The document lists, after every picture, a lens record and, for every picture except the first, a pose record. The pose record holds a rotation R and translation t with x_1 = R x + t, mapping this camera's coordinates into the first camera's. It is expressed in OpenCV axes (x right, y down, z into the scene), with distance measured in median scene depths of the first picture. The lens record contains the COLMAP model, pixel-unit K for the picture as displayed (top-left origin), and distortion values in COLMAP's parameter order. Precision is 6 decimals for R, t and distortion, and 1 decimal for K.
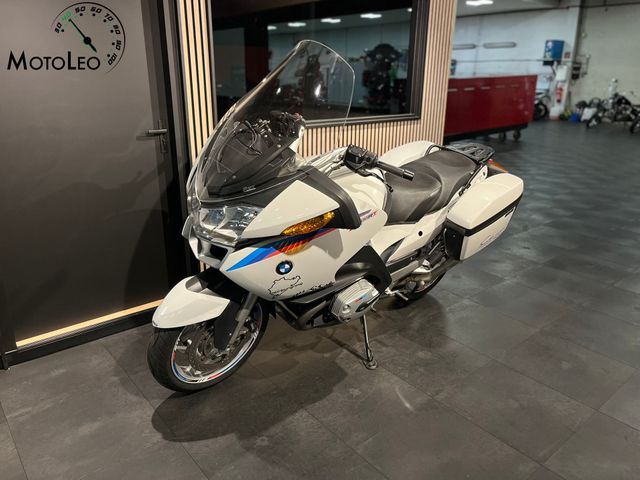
lens RADIAL K [[486.6, 0, 320.0], [0, 486.6, 240.0], [0, 0, 1]] dist [0.080454, -0.103481]
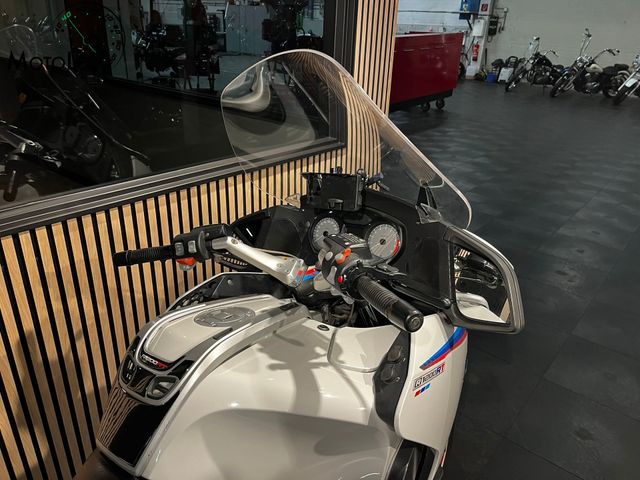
lens RADIAL K [[484.4, 0, 320.2], [0, 484.4, 235.3], [0, 0, 1]] dist [0.035413, -0.001681]
pose [[0.983632, -0.050184, 0.173057, 0.021307], [0.033152, 0.994441, 0.099942, -0.057967], [-0.177111, -0.092569, 0.979828, 0.130033]]
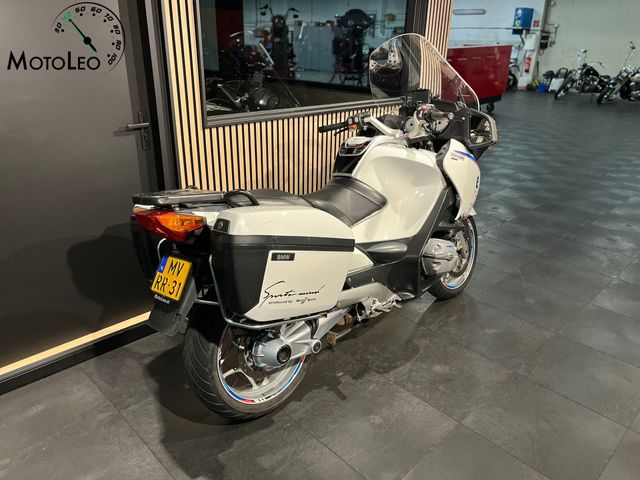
lens RADIAL K [[486.6, 0, 320.0], [0, 486.6, 240.0], [0, 0, 1]] dist [0.080454, -0.103481]
pose [[0.997032, -0.019157, 0.074573, -0.015516], [0.014207, 0.997695, 0.066358, -0.014135], [-0.075672, -0.065102, 0.995005, 0.019809]]
